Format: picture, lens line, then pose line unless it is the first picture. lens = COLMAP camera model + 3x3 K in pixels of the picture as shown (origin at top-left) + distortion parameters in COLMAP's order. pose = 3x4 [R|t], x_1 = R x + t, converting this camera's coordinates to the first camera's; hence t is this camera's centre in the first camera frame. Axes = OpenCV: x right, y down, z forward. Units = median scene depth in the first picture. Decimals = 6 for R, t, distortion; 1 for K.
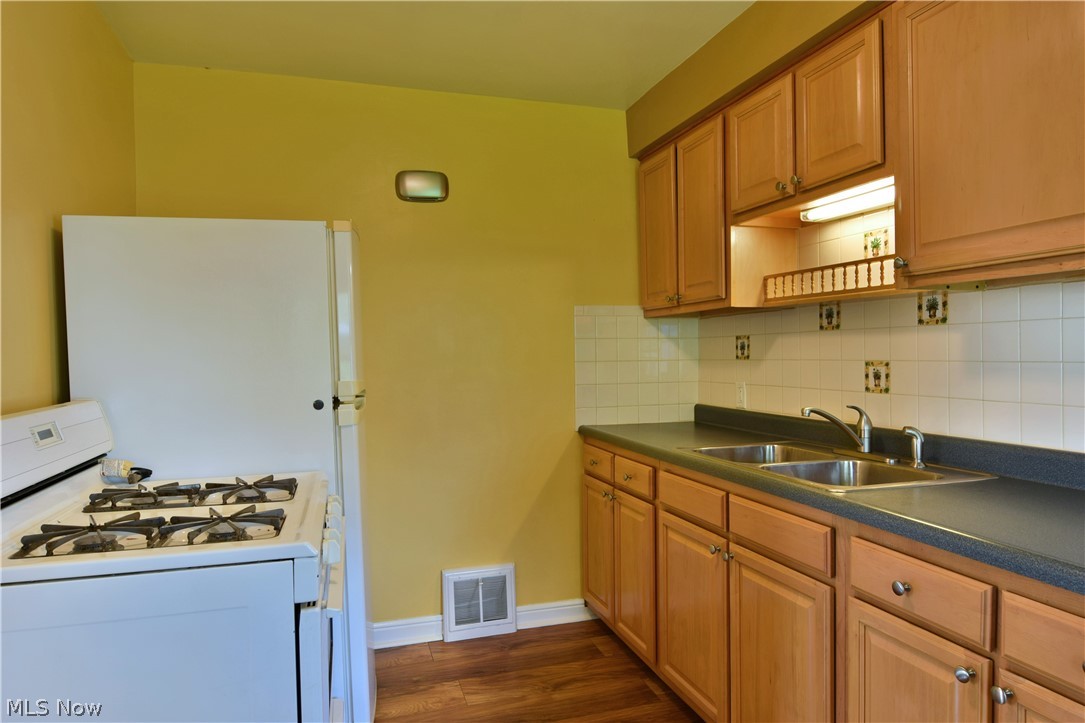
lens RADIAL K [[662.6, 0, 546.1], [0, 662.6, 364.6], [0, 0, 1]] dist [-0.009329, -0.008192]
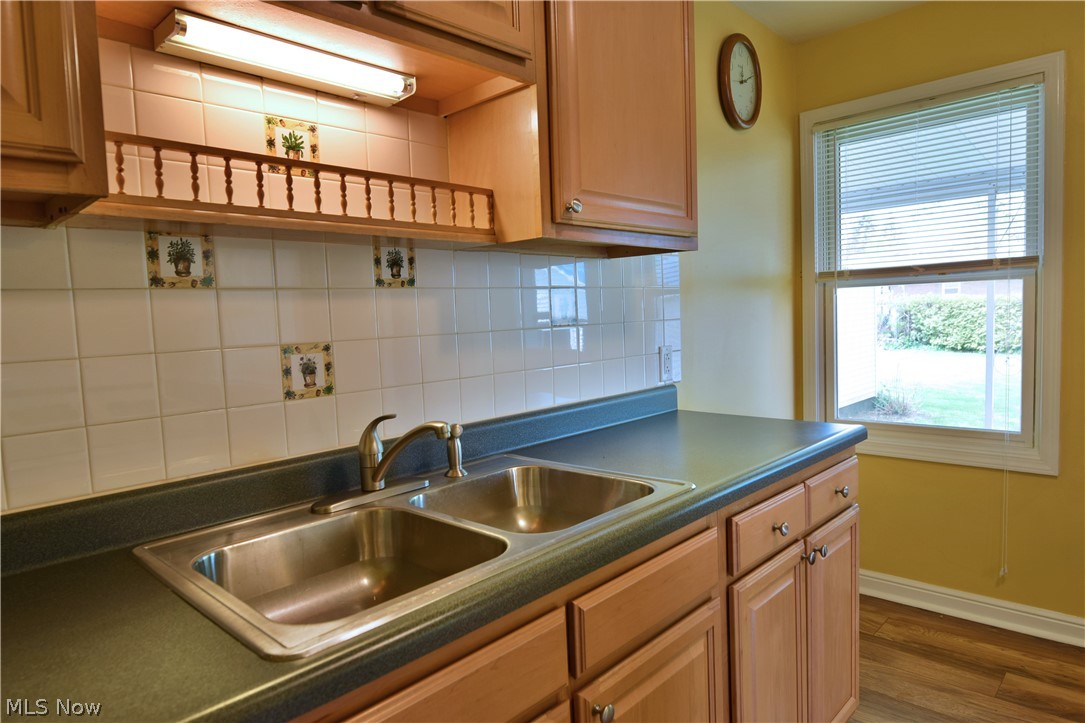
lens RADIAL K [[662.6, 0, 546.1], [0, 662.6, 364.6], [0, 0, 1]] dist [-0.009329, -0.008192]
pose [[-0.482974, -0.031319, 0.875074, -0.122001], [0.064878, 0.995333, 0.071431, -0.015271], [-0.873228, 0.091273, -0.478689, 1.075704]]
